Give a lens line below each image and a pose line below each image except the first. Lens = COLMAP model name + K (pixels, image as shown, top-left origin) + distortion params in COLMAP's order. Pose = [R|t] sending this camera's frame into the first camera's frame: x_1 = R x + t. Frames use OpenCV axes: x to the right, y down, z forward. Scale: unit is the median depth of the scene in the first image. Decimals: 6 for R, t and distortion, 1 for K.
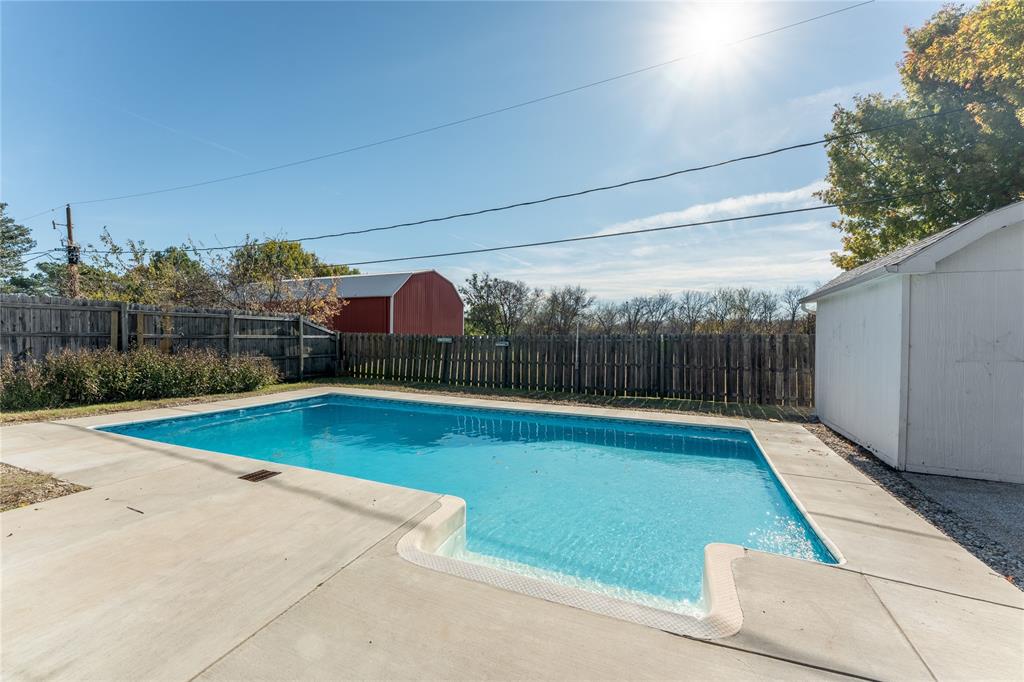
lens RADIAL K [[413.8, 0, 511.4], [0, 413.8, 345.2], [0, 0, 1]] dist [-0.000715, -0.000052]
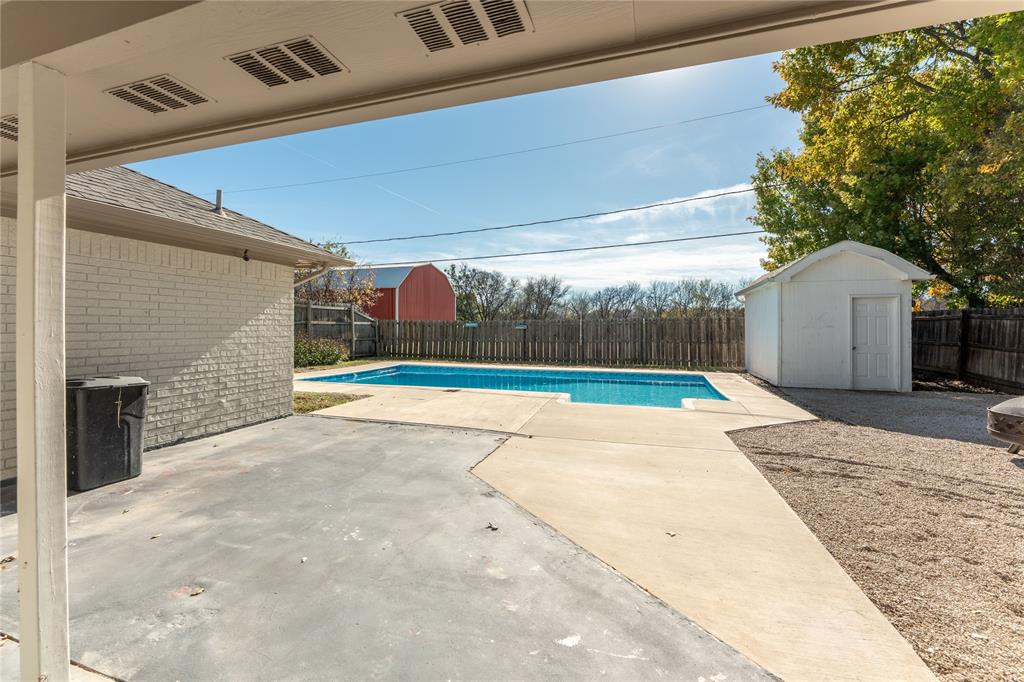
lens RADIAL K [[413.8, 0, 521.4], [0, 413.8, 319.1], [0, 0, 1]] dist [-0.000715, -0.000052]
pose [[0.995861, -0.007240, 0.090597, -0.116064], [0.010599, 0.999272, -0.036657, 0.015701], [-0.090266, 0.037466, 0.995213, -0.231769]]
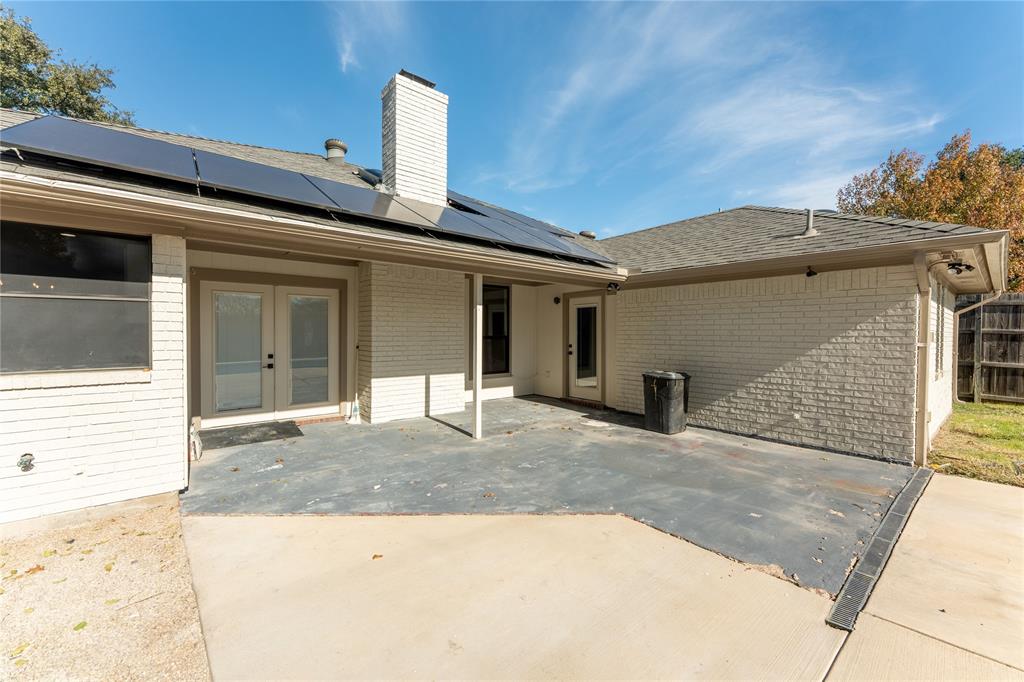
lens RADIAL K [[413.8, 0, 514.4], [0, 413.8, 343.1], [0, 0, 1]] dist [-0.000715, -0.000052]
pose [[-0.459544, 0.000556, -0.888155, 0.359659], [-0.030574, 0.999397, 0.016445, -0.002142], [0.887629, 0.034712, -0.459250, 0.463719]]
